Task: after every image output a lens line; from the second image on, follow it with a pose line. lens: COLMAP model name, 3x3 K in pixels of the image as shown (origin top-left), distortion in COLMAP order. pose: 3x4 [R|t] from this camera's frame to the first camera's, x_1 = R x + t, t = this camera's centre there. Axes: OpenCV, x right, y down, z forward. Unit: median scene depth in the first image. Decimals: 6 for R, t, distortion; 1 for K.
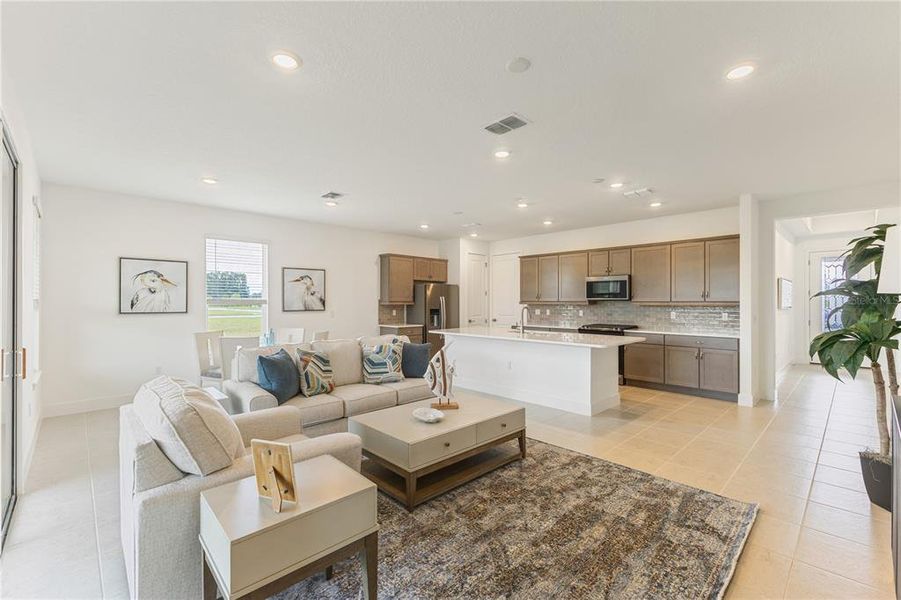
lens RADIAL K [[386.8, 0, 451.8], [0, 386.8, 300.6], [0, 0, 1]] dist [0.006547, 0.000184]
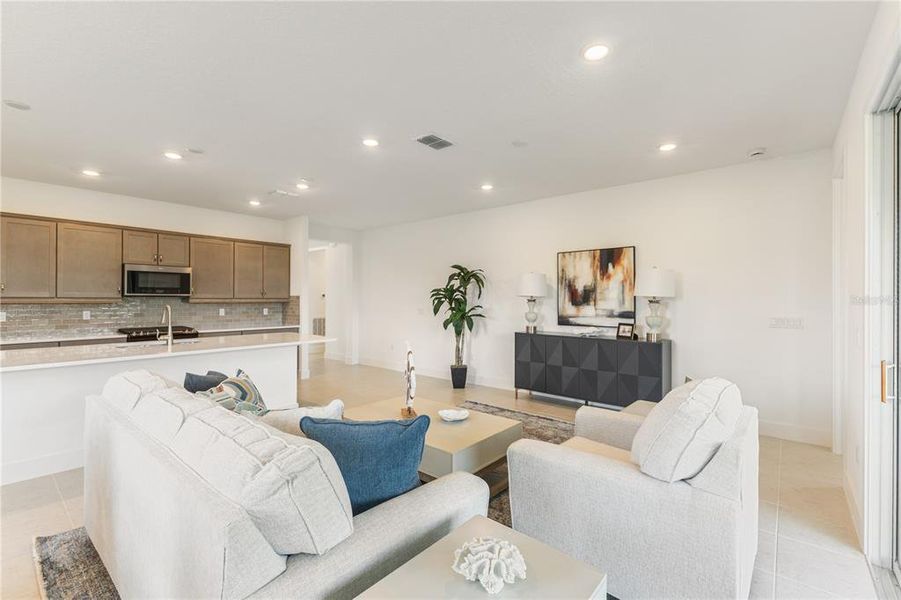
lens RADIAL K [[394.2, 0, 450.9], [0, 394.2, 299.1], [0, 0, 1]] dist [0.008530, -0.000061]
pose [[-0.097630, -0.000139, 0.995223, -0.463667], [-0.003539, 0.999994, -0.000207, 0.002451], [-0.995216, -0.003542, -0.097630, 0.489921]]
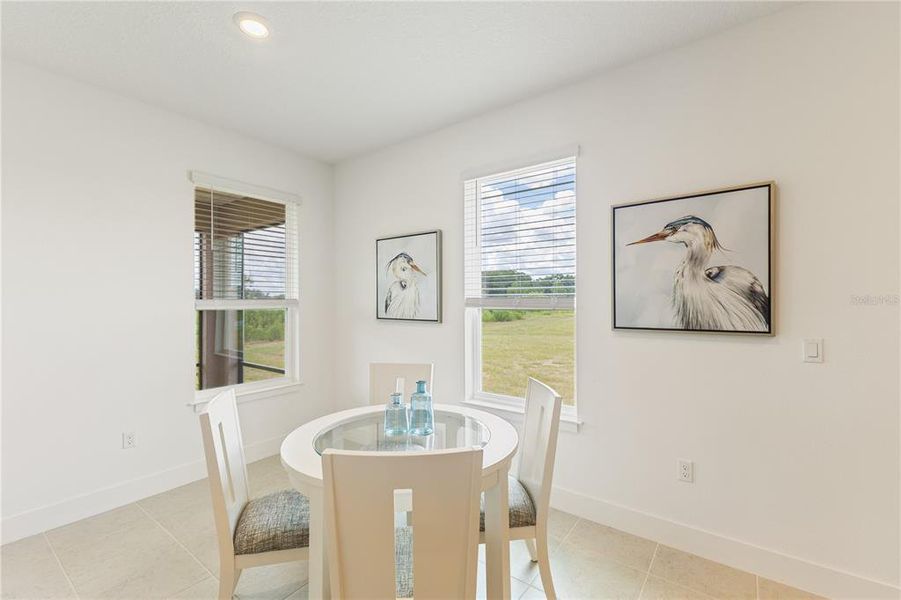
lens RADIAL K [[386.8, 0, 451.8], [0, 386.8, 300.6], [0, 0, 1]] dist [0.006547, 0.000184]
pose [[0.160341, -0.001291, -0.987061, -0.103015], [0.004205, 0.999991, -0.000625, 0.001039], [0.987053, -0.004051, 0.160345, 0.772840]]
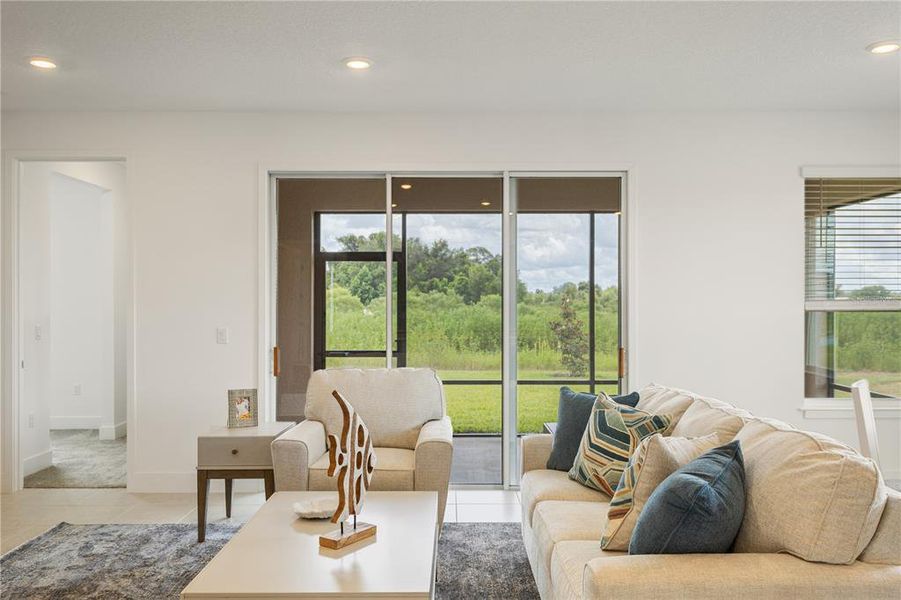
lens RADIAL K [[733.7, 0, 452.0], [0, 733.7, 300.7], [0, 0, 1]] dist [0.011906, -0.004280]
pose [[-0.692879, 0.001680, -0.721052, 0.258058], [0.003364, 0.999994, -0.000903, -0.001313], [0.721046, -0.003051, -0.692880, 0.832728]]
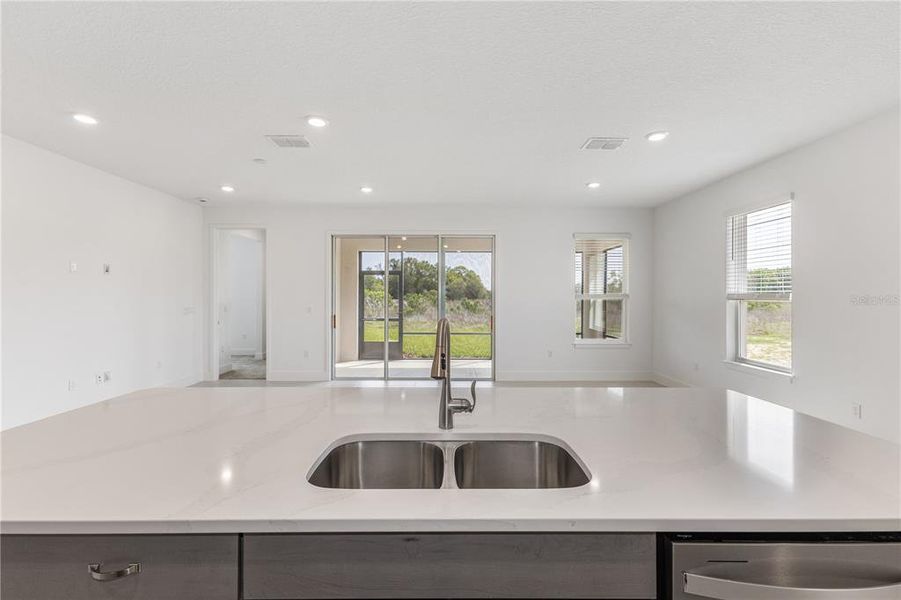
lens RADIAL K [[394.2, 0, 450.9], [0, 394.2, 299.1], [0, 0, 1]] dist [0.008530, -0.000061]
pose [[-0.687093, 0.007132, -0.726534, 0.307319], [-0.000457, 0.999947, 0.010248, 0.000256], [0.726569, 0.007373, -0.687054, 0.988781]]
